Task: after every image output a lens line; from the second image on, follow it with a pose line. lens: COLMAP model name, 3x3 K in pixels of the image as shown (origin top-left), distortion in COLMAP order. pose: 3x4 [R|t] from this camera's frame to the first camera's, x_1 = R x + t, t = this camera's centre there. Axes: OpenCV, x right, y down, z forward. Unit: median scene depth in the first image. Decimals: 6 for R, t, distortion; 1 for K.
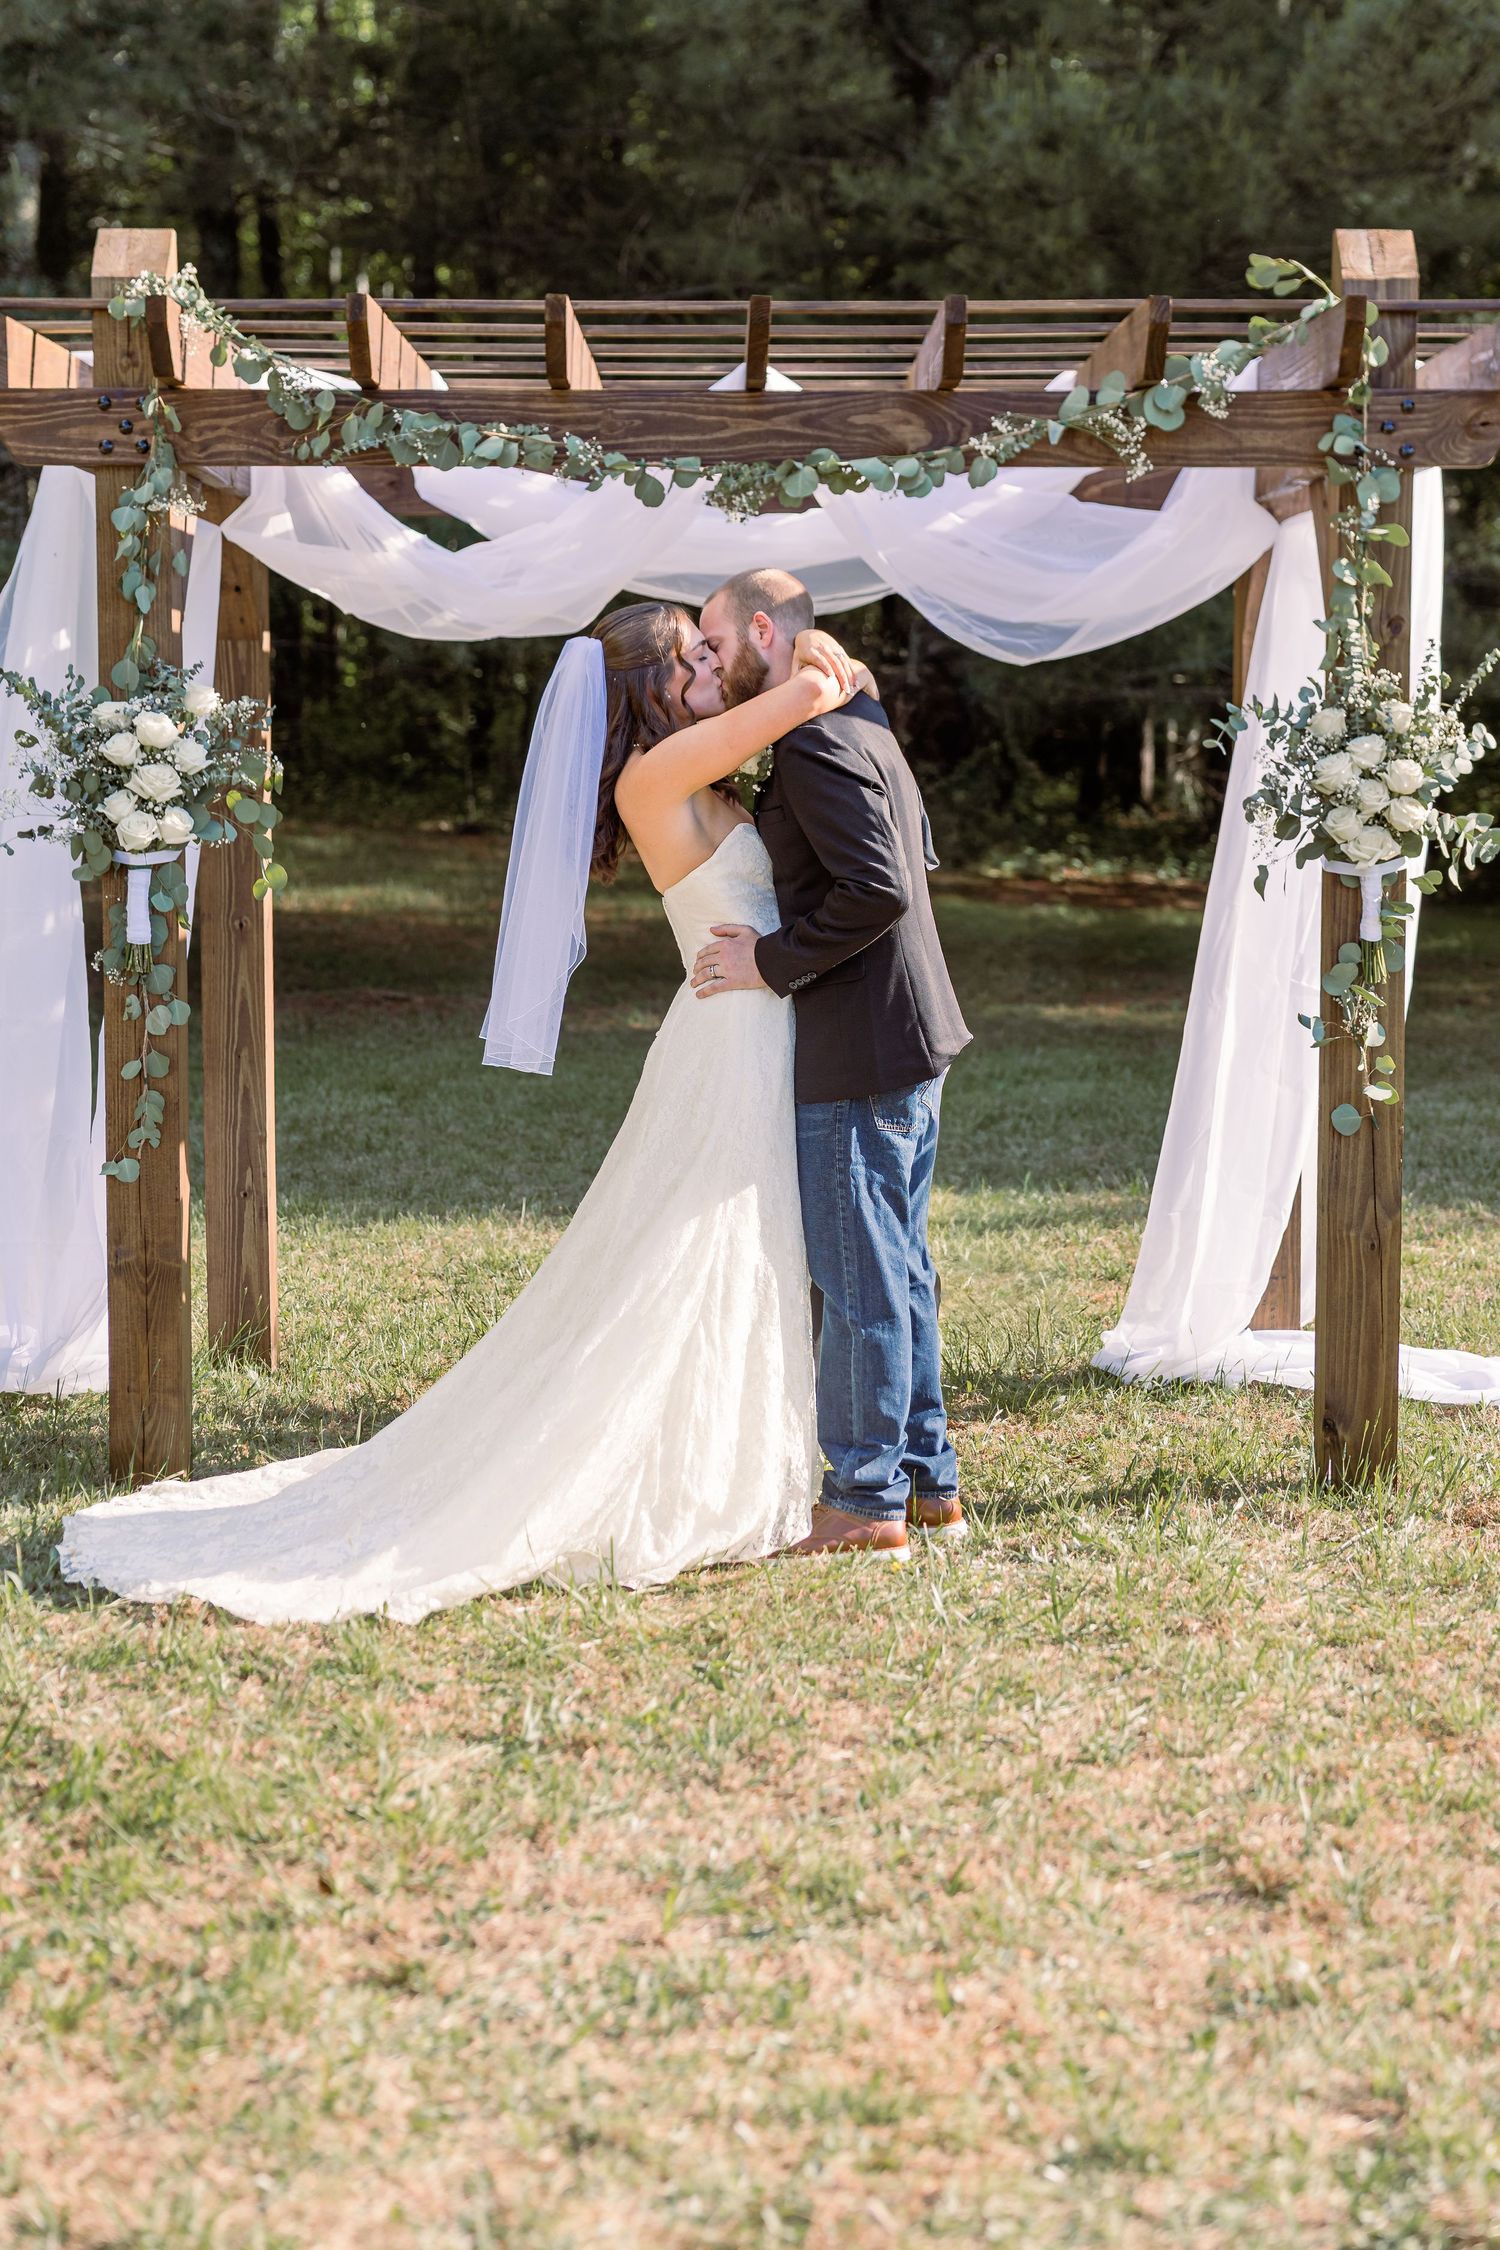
lens RADIAL K [[3737.5, 0, 757.6], [0, 3737.5, 1130.6], [0, 0, 1]] dist [0.010834, 0.000000]
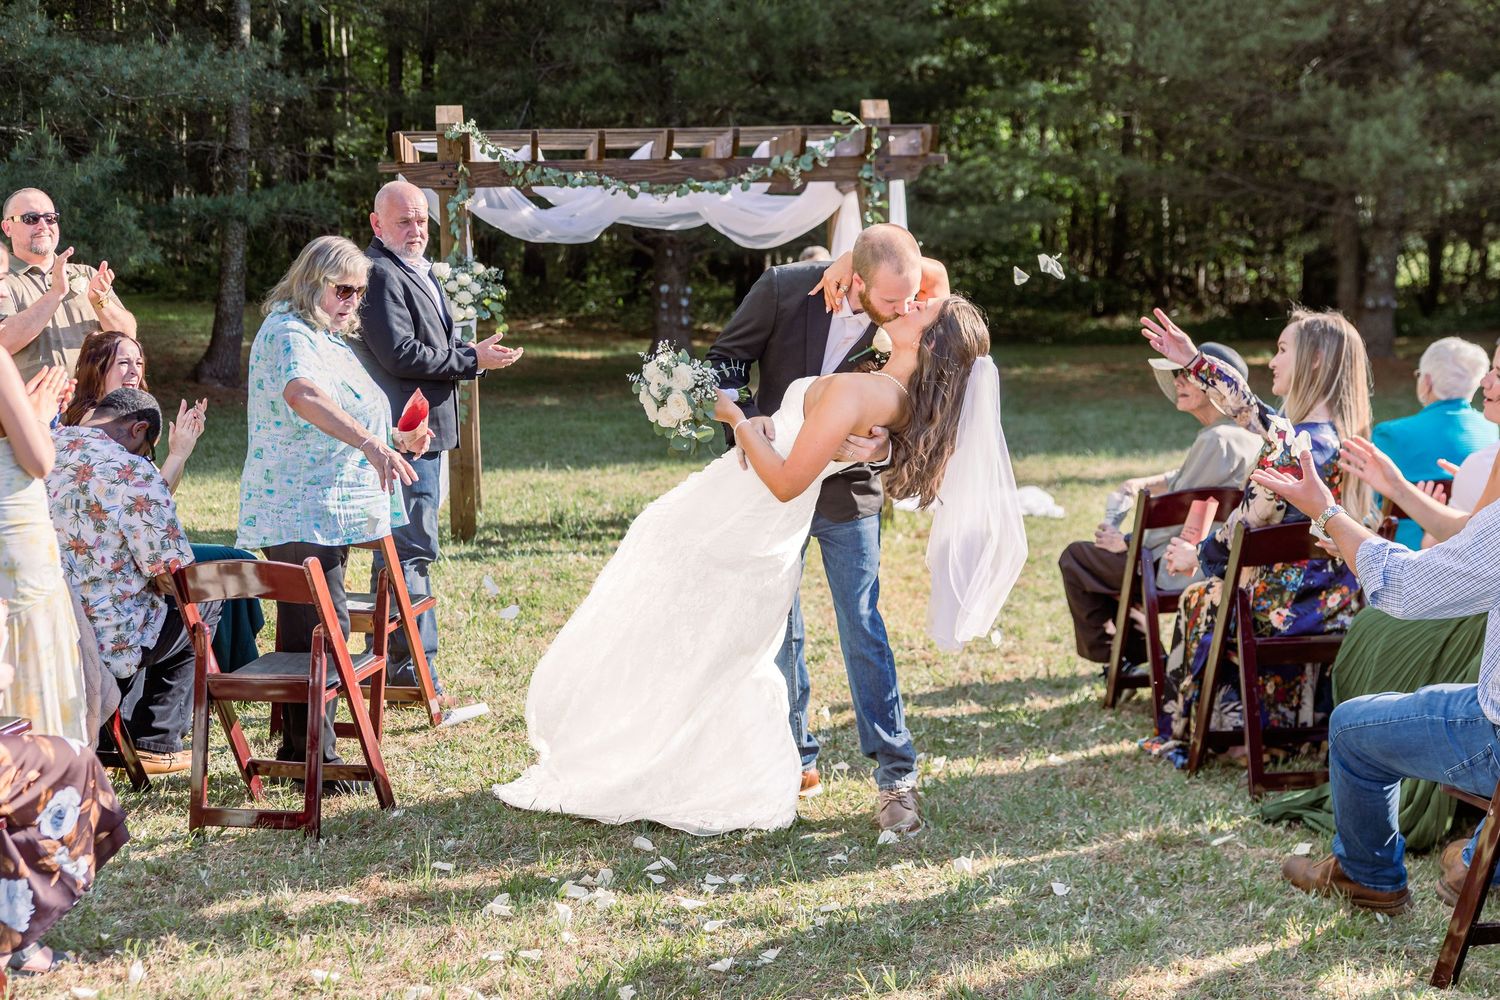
lens RADIAL K [[2191.8, 0, 748.2], [0, 2191.8, 496.6], [0, 0, 1]] dist [-0.019542, 0.000000]
pose [[0.994592, -0.030846, 0.099171, -0.115153], [0.030521, 0.999523, 0.004788, 0.059549], [-0.099271, -0.001735, 0.995059, -0.710153]]
